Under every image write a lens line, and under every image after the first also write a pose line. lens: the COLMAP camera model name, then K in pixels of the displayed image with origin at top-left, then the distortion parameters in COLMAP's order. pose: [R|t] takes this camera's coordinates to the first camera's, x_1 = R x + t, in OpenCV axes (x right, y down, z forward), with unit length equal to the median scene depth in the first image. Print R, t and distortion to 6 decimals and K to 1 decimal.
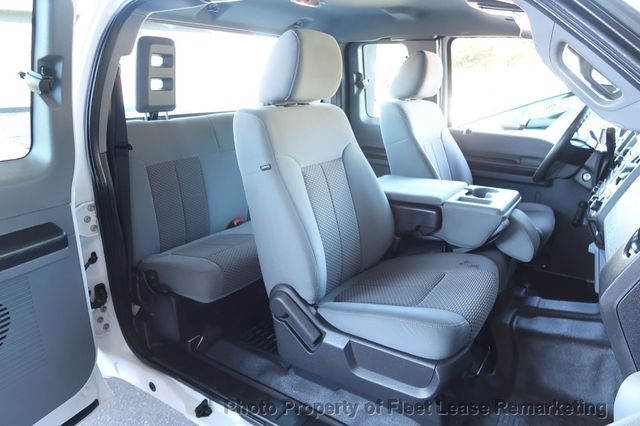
lens RADIAL K [[443.1, 0, 319.1], [0, 443.1, 211.0], [0, 0, 1]] dist [-0.024072, 0.009402]
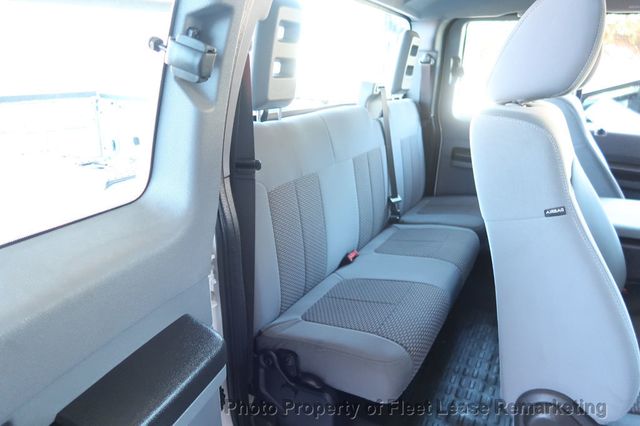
lens RADIAL K [[443.1, 0, 319.1], [0, 443.1, 211.0], [0, 0, 1]] dist [-0.024072, 0.009402]
pose [[0.997357, -0.012121, 0.071639, -0.378831], [0.010136, 0.999556, 0.028003, -0.093885], [-0.071947, -0.027203, 0.997037, 0.342482]]
